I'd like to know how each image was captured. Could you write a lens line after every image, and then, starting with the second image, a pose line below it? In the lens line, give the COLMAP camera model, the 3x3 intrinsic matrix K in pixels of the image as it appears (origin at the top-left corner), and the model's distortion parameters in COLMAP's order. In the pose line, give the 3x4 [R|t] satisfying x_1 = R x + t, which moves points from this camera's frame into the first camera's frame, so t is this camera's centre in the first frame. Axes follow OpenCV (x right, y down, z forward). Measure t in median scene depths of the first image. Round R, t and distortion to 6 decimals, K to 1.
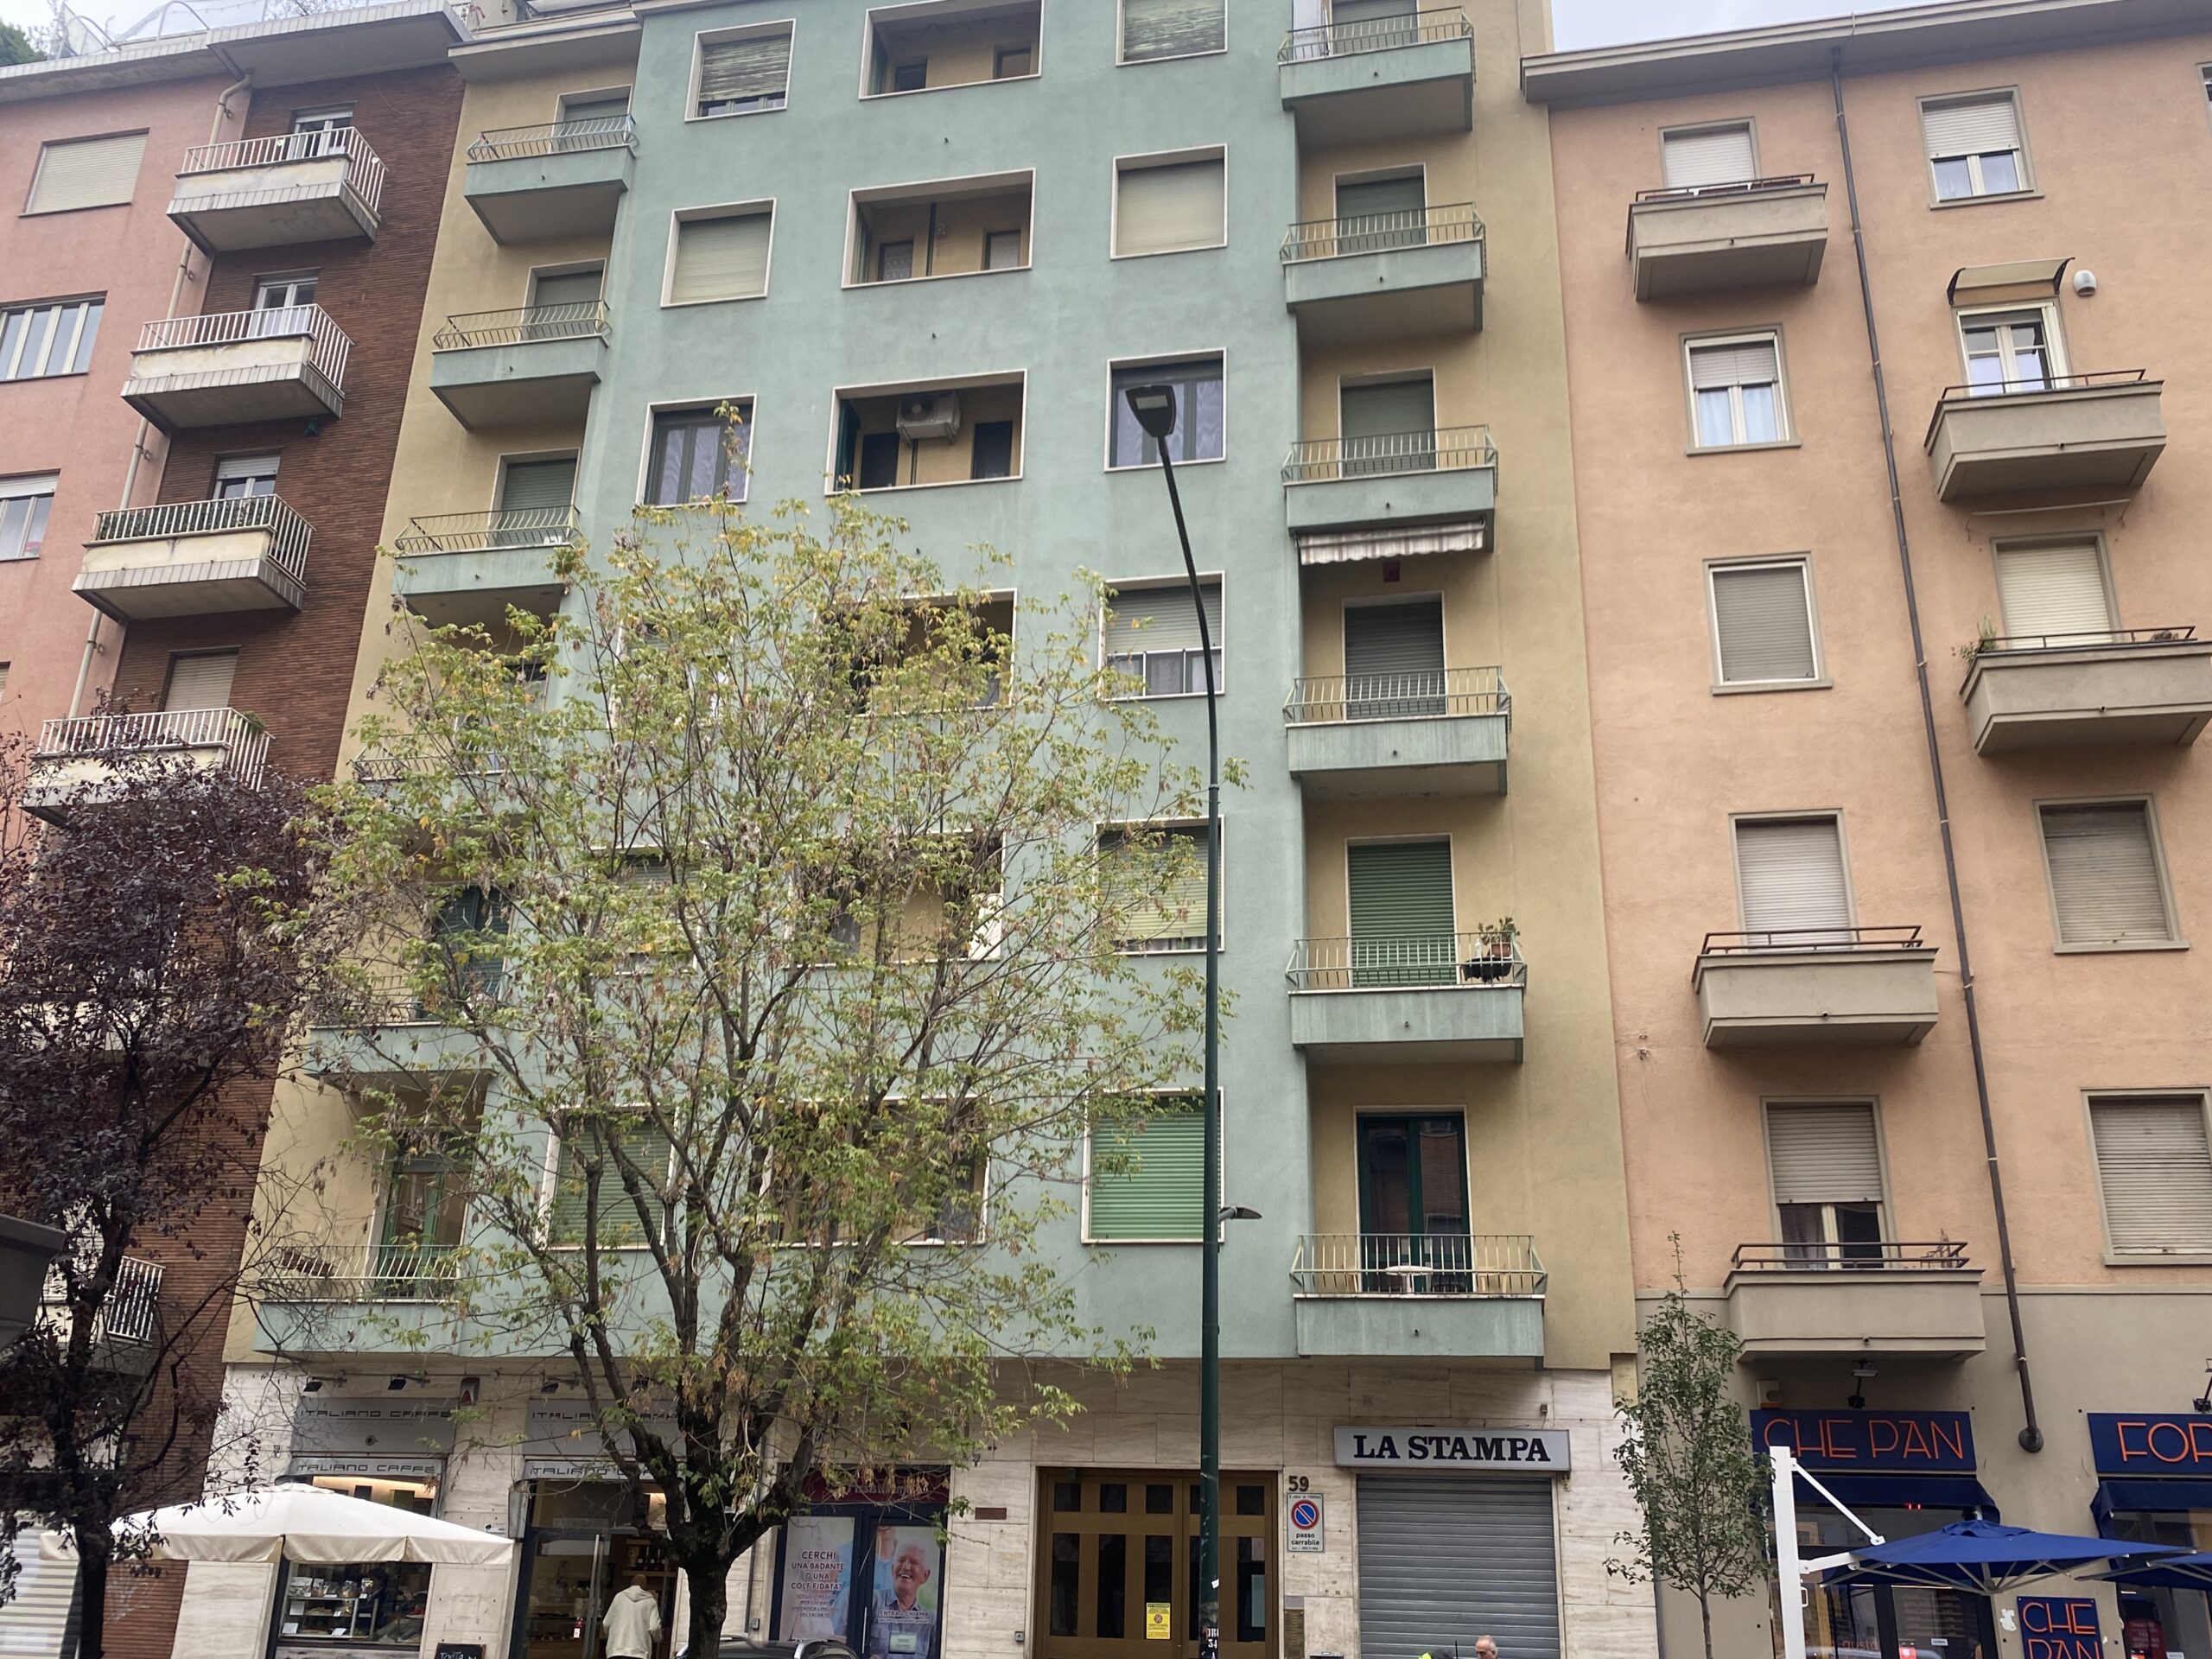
lens RADIAL K [[1928.3, 0, 1106.0], [0, 1928.3, 829.5], [0, 0, 1]] dist [0.020654, -0.008852]
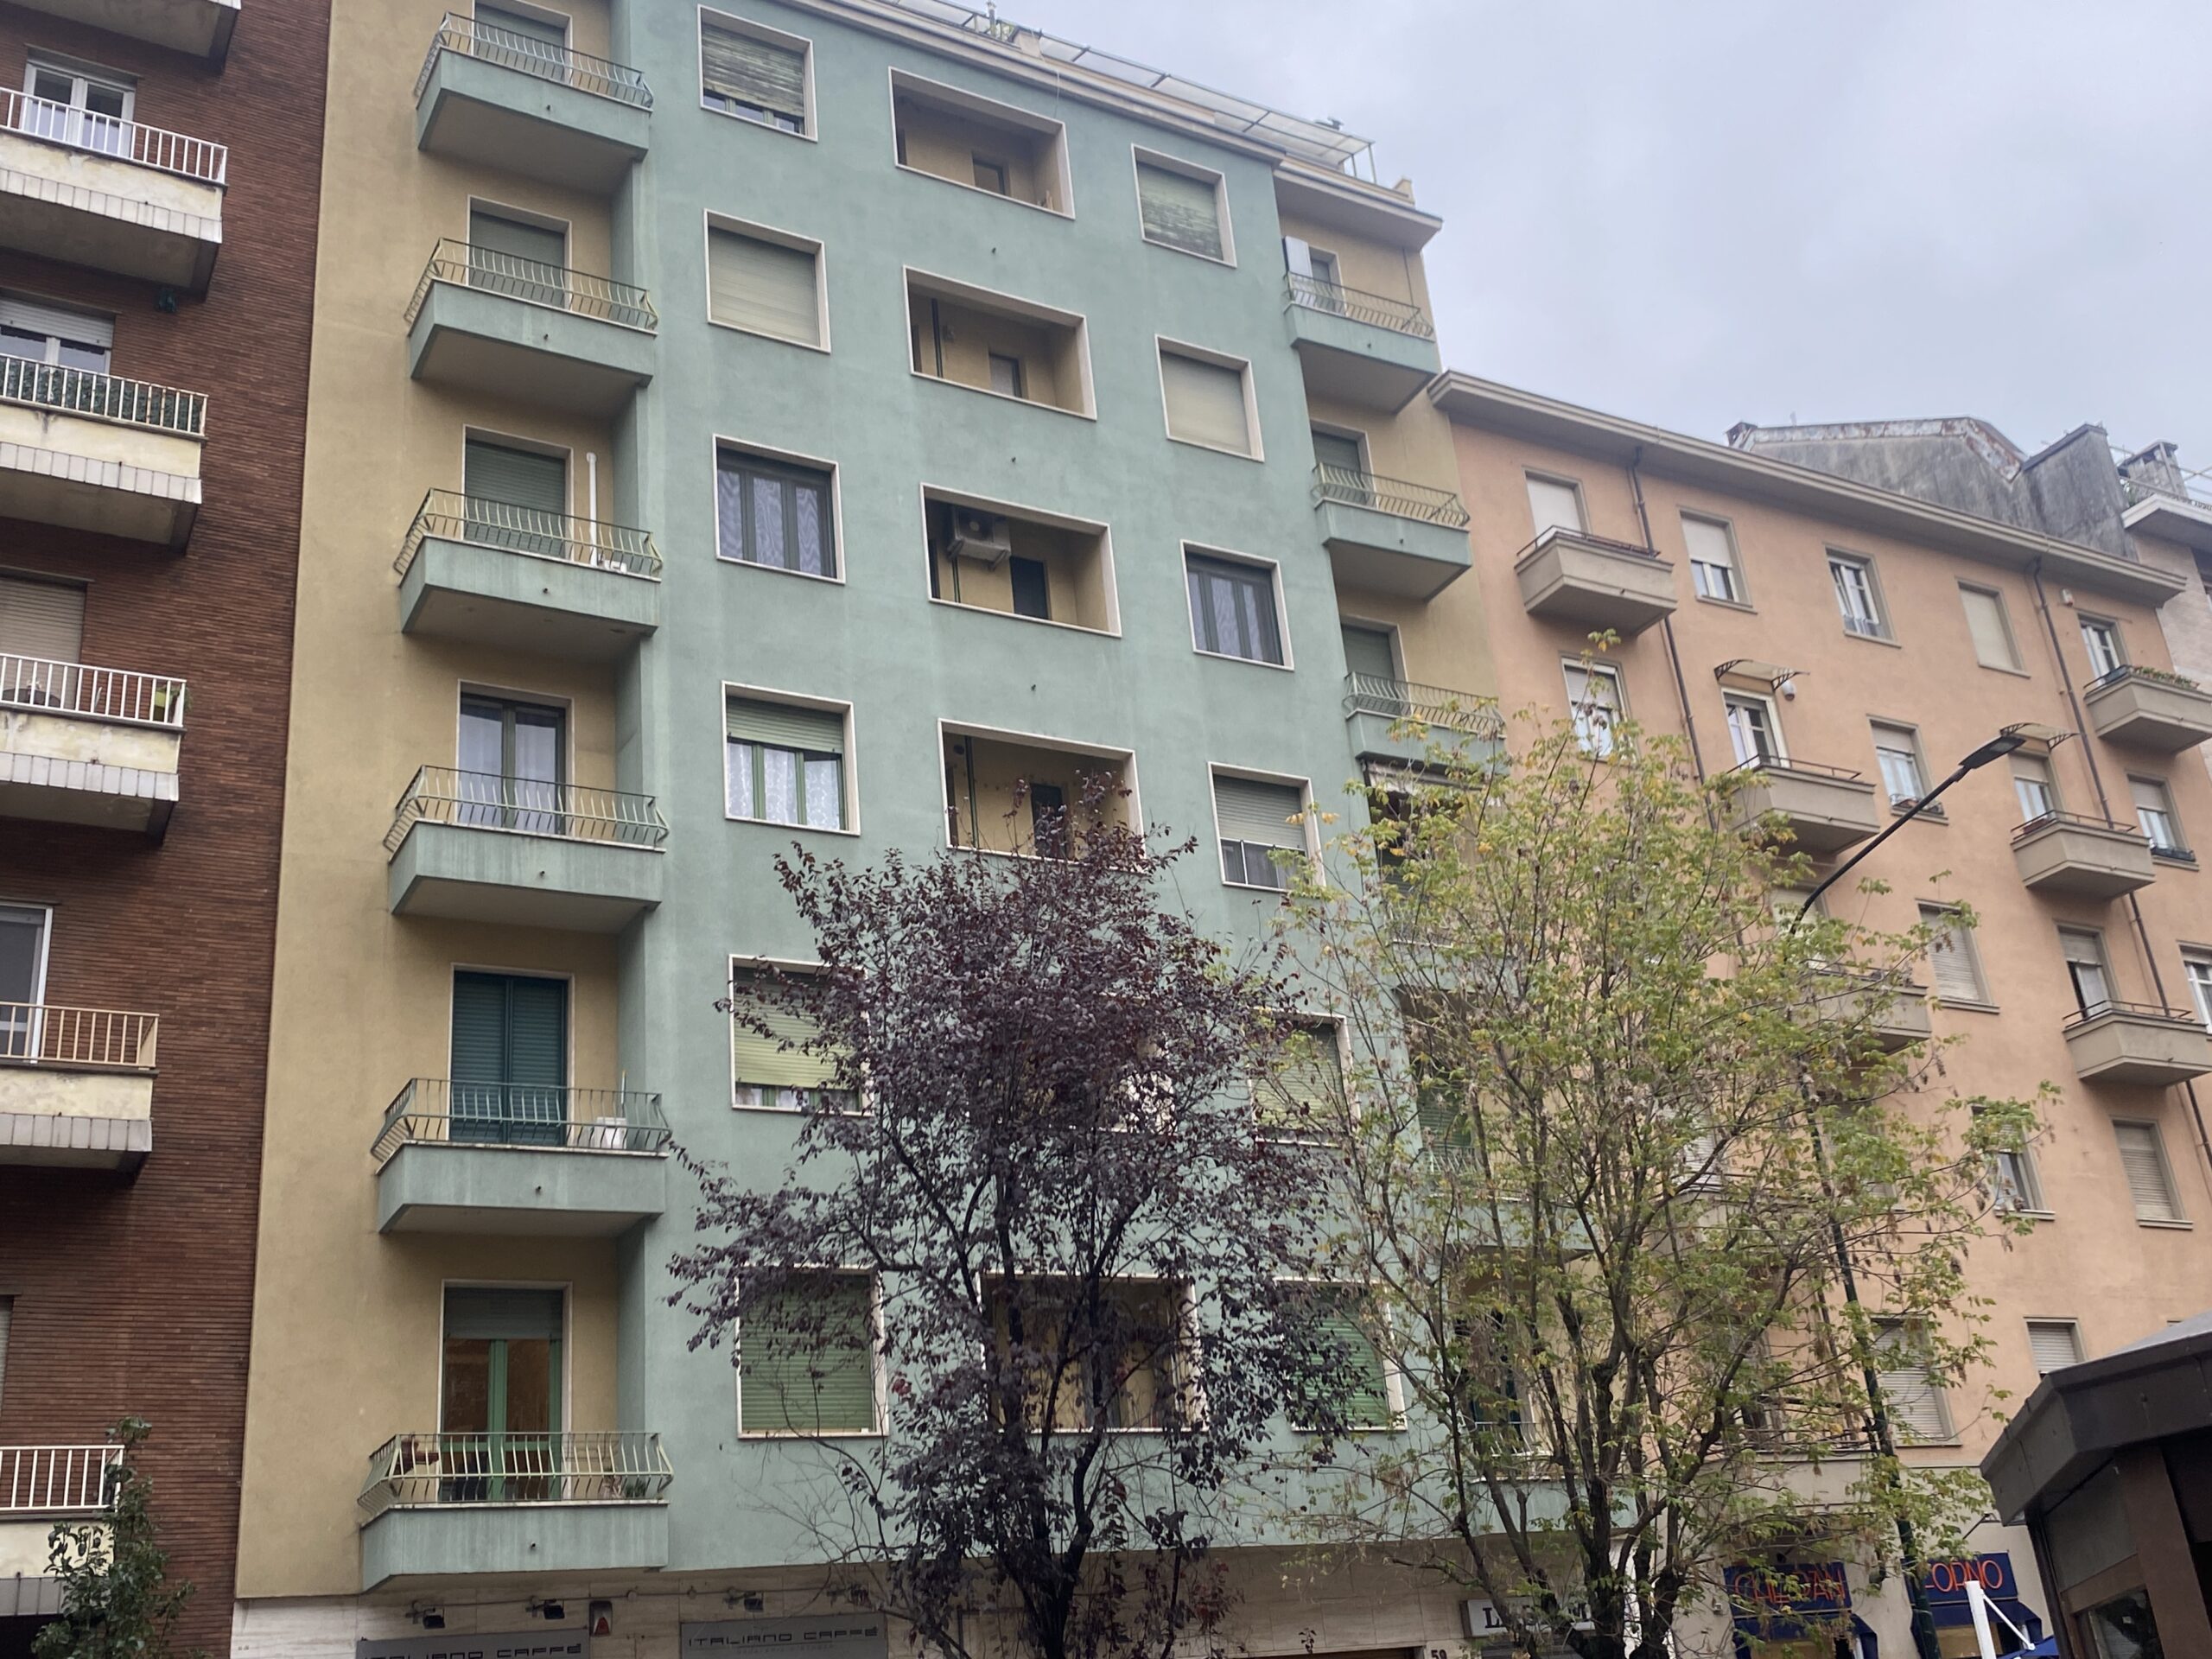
lens RADIAL K [[2184.9, 0, 1106.0], [0, 2184.9, 829.5], [0, 0, 1]] dist [0.131010, -0.258641]
pose [[0.745947, 0.175070, 0.642583, -0.713445], [-0.134674, 0.984551, -0.111900, 0.038466], [-0.652246, -0.003068, 0.758001, 0.148720]]
